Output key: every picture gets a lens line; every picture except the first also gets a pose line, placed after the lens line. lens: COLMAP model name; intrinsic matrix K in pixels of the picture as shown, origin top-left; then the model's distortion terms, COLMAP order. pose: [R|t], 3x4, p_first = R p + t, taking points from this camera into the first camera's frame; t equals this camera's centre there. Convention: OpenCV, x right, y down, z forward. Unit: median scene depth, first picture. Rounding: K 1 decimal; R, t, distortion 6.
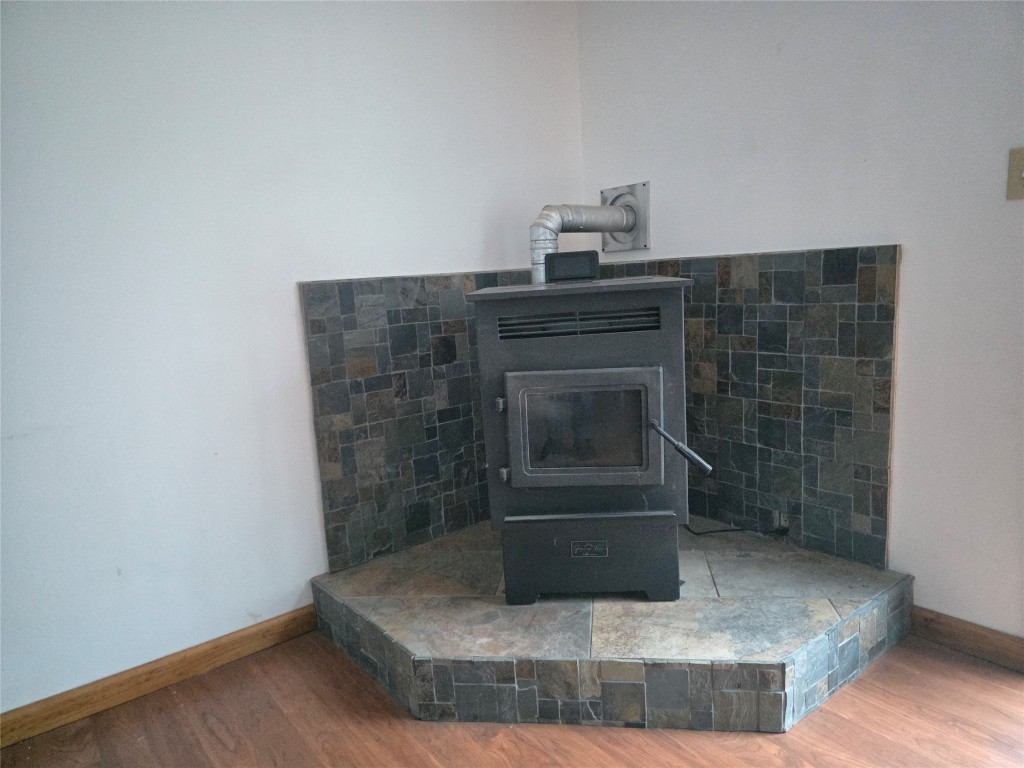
lens RADIAL K [[685.4, 0, 512.0], [0, 685.4, 384.0], [0, 0, 1]] dist [0.088086, -0.087978]
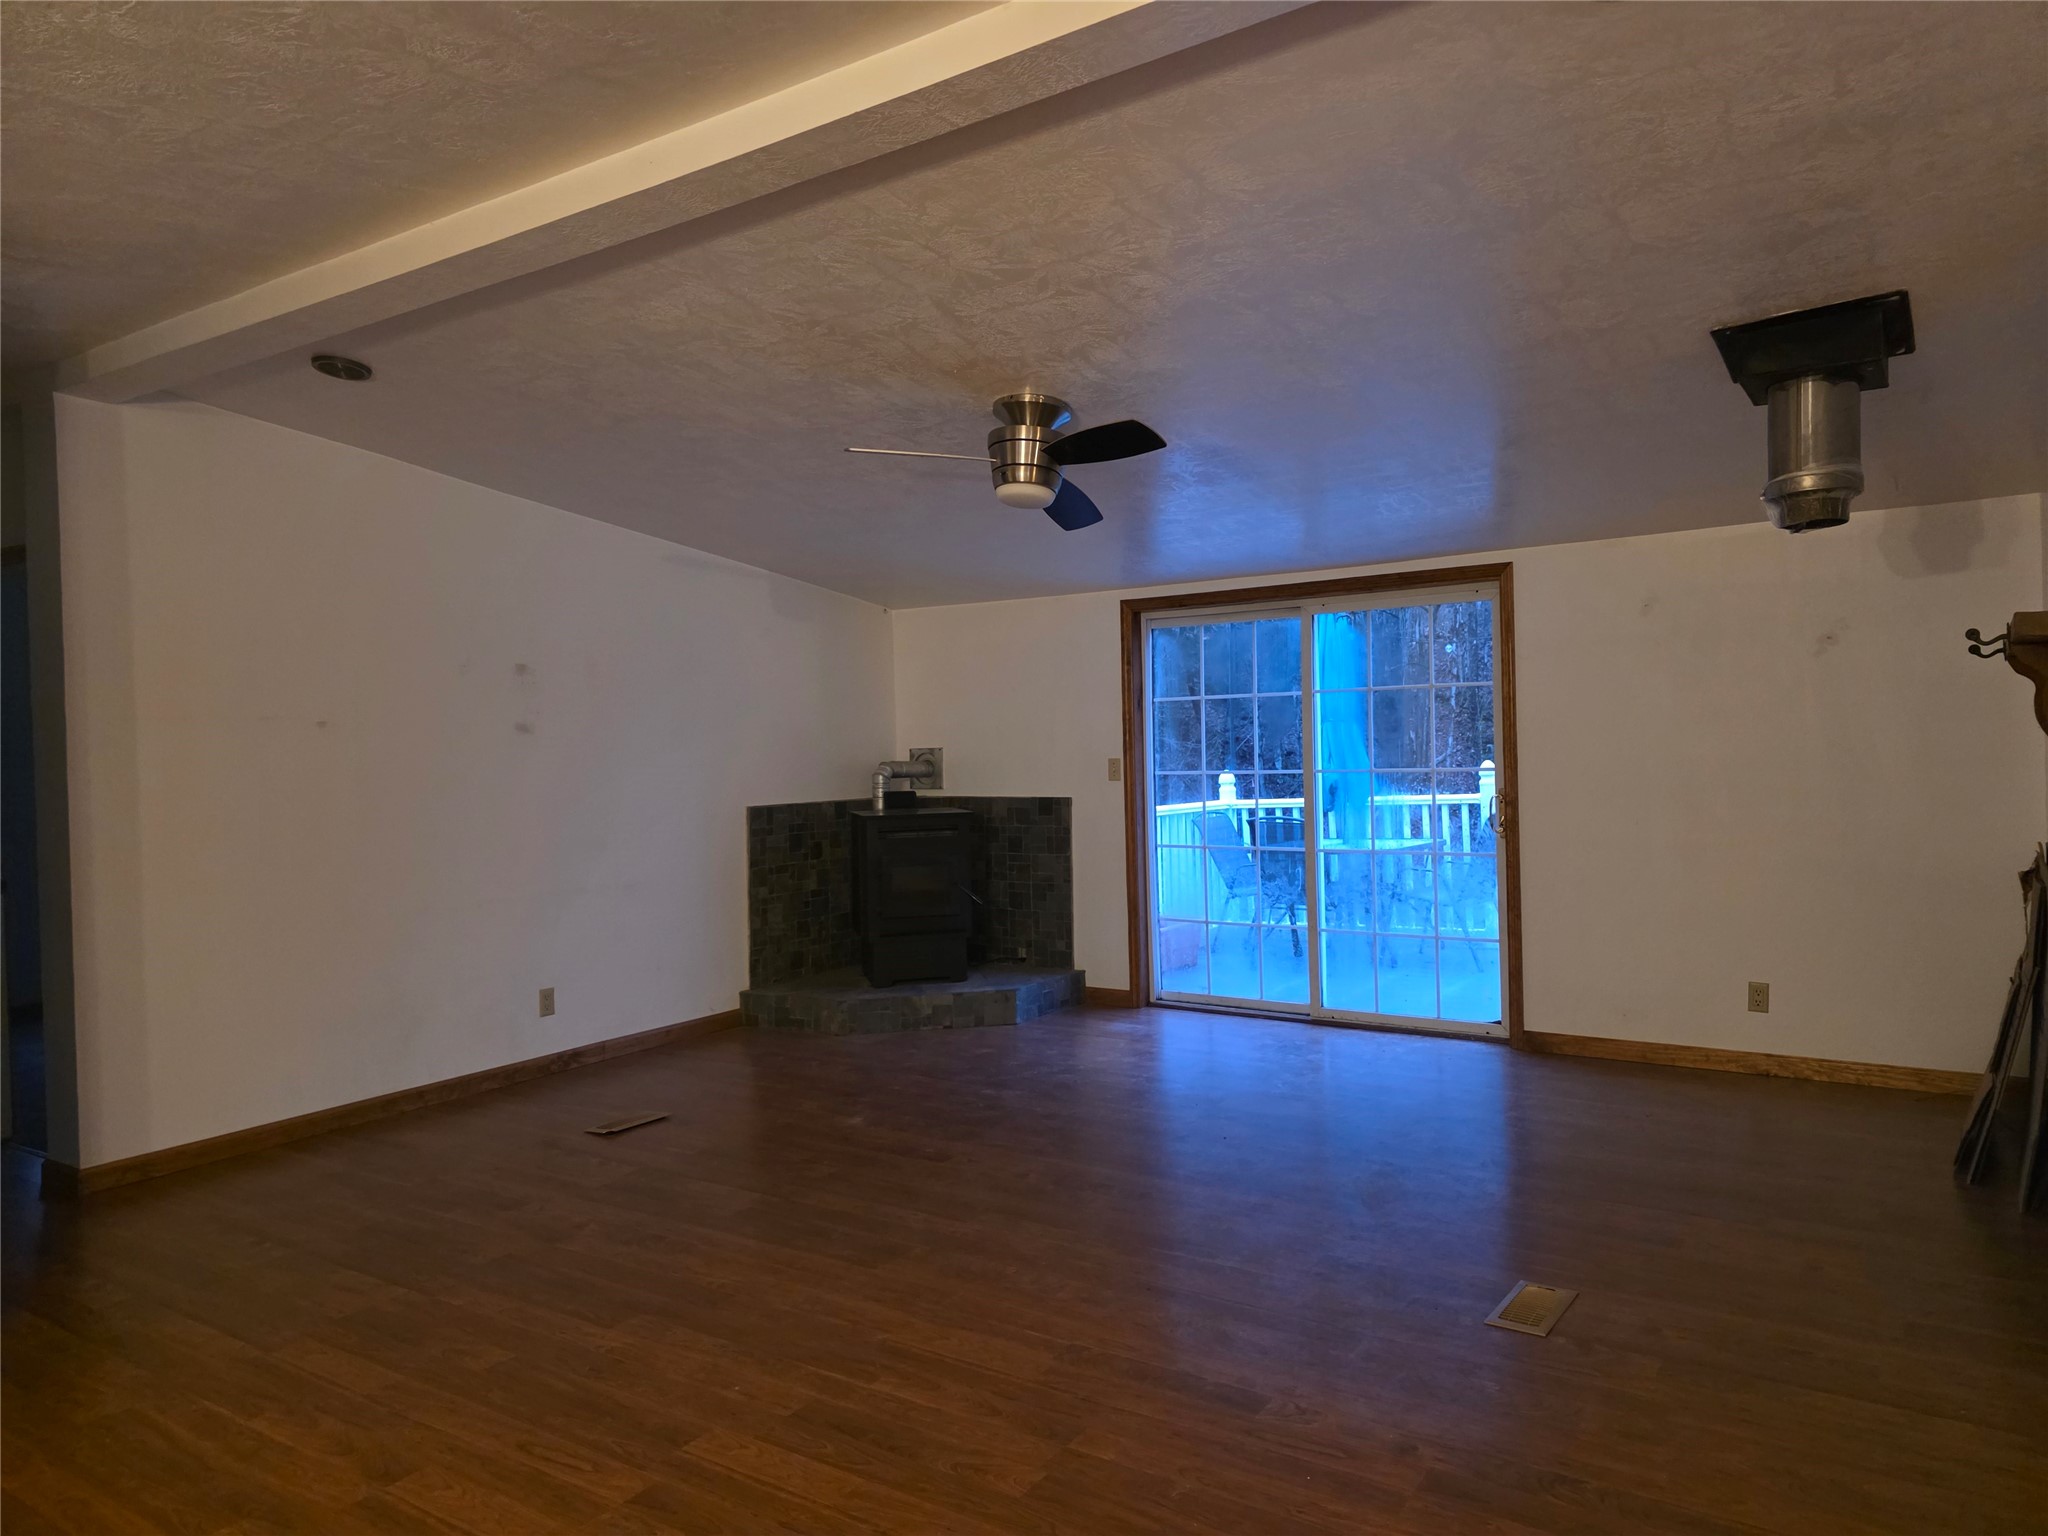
lens RADIAL K [[1370.8, 0, 1024.0], [0, 1370.8, 768.0], [0, 0, 1]] dist [0.088086, -0.087978]
pose [[0.949810, 0.036638, 0.310675, -0.665928], [0.015478, 0.986398, -0.163646, 0.299743], [-0.312445, 0.160241, 0.936323, -2.213289]]
